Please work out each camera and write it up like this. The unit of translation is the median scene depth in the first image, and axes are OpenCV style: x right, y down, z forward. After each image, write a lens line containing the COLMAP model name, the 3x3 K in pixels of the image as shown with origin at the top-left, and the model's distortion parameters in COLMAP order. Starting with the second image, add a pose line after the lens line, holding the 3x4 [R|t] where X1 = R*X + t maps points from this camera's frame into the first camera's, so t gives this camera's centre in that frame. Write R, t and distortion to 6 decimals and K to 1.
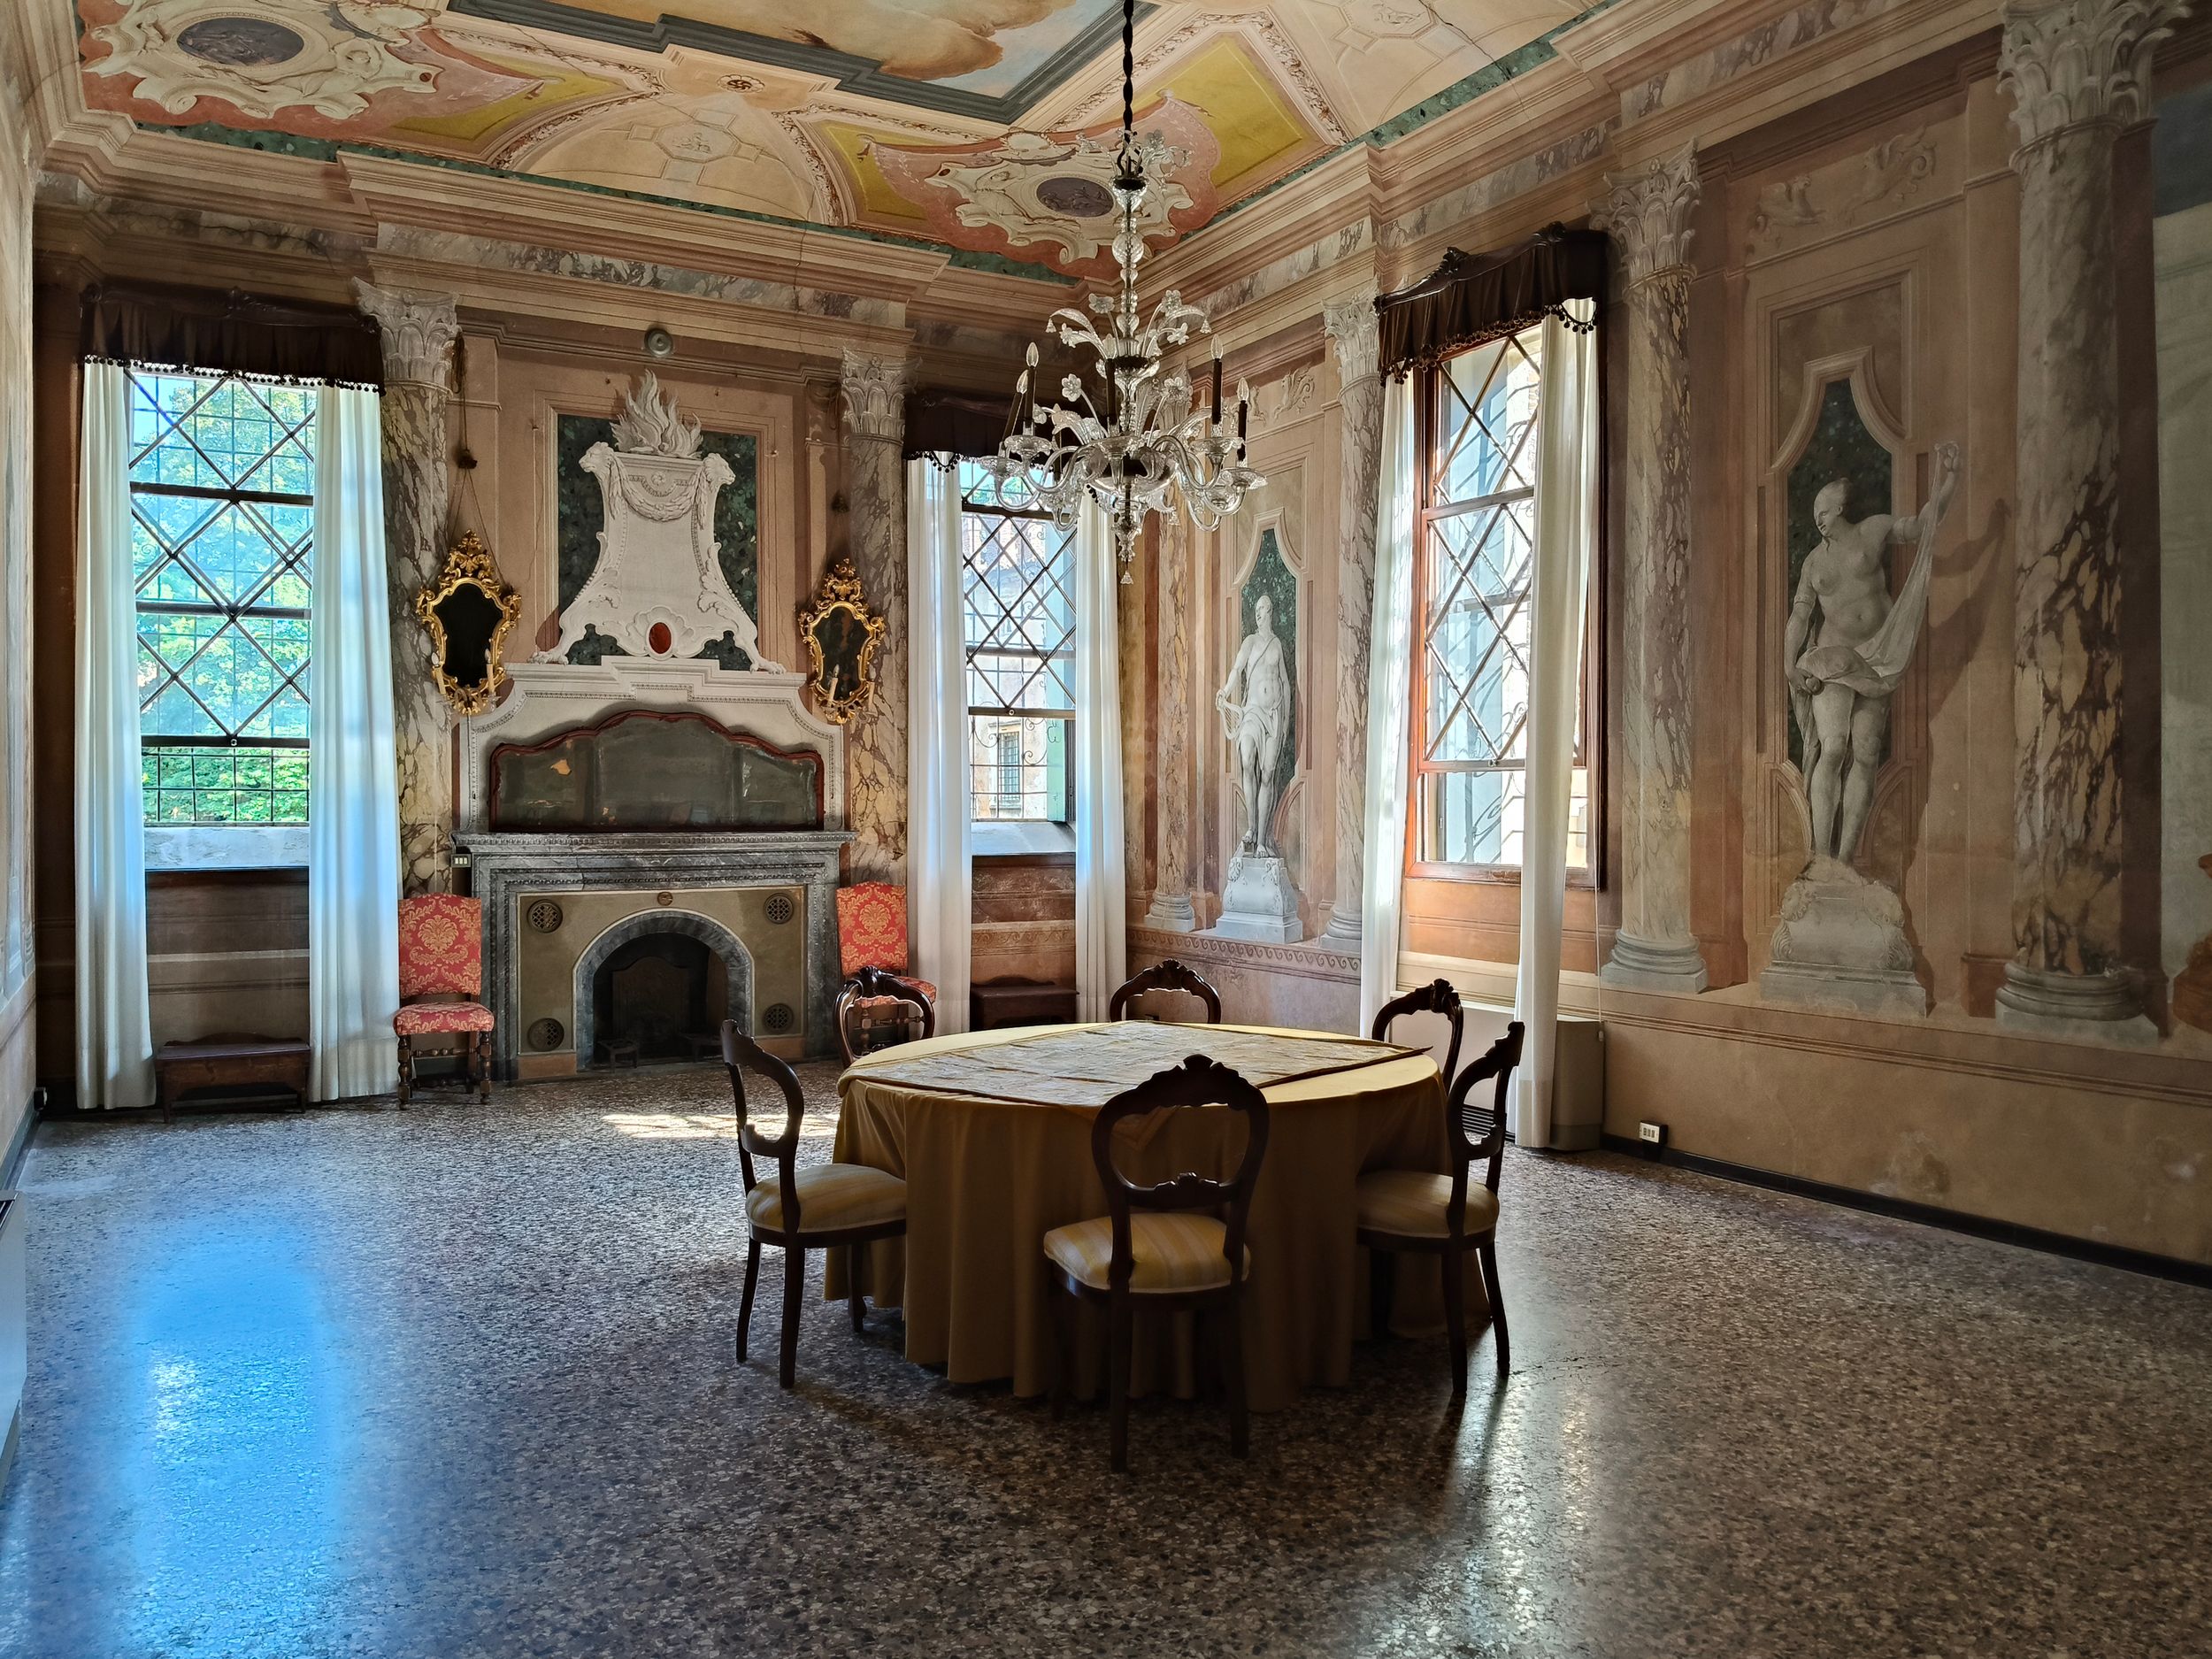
lens RADIAL K [[1742.5, 0, 1098.7], [0, 1742.5, 823.2], [0, 0, 1]] dist [0.009702, -0.044463]
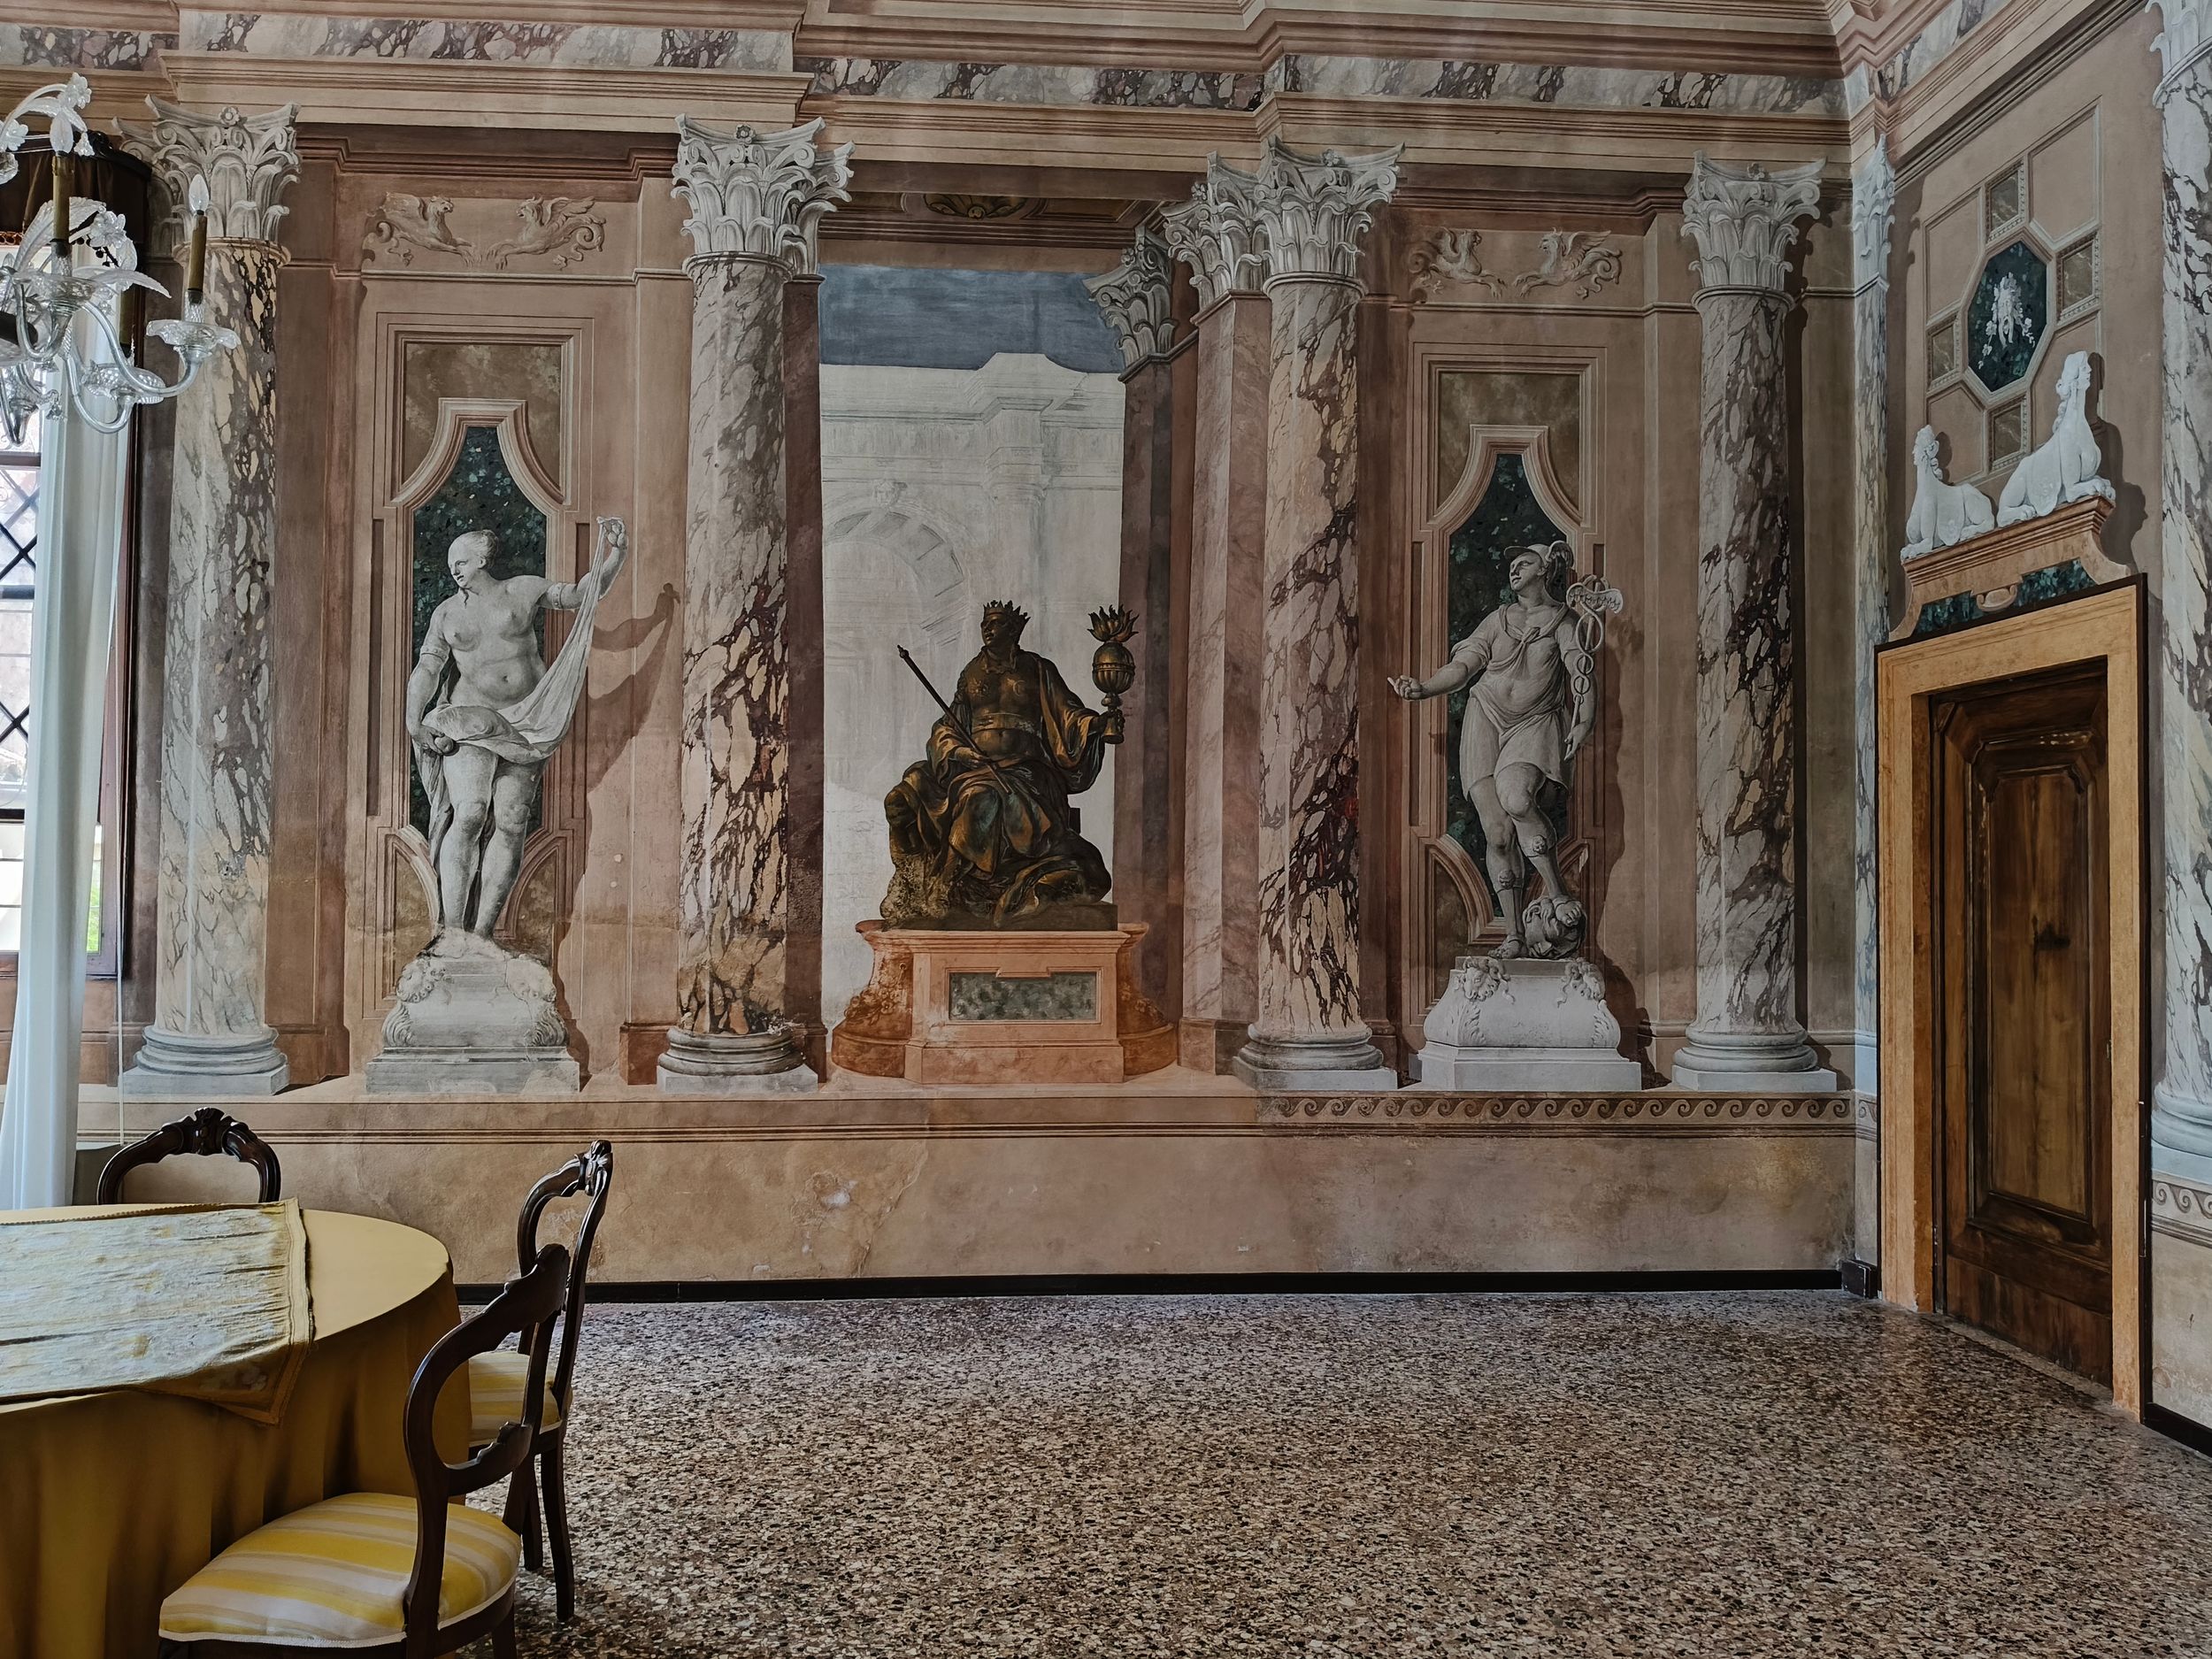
lens RADIAL K [[1736.4, 0, 1111.2], [0, 1736.4, 822.4], [0, 0, 1]] dist [0.060401, -0.145812]
pose [[0.412072, 0.032211, 0.910582, -0.283208], [-0.001327, 0.999395, -0.034752, -0.006363], [-0.911150, 0.013112, 0.411865, 0.290649]]
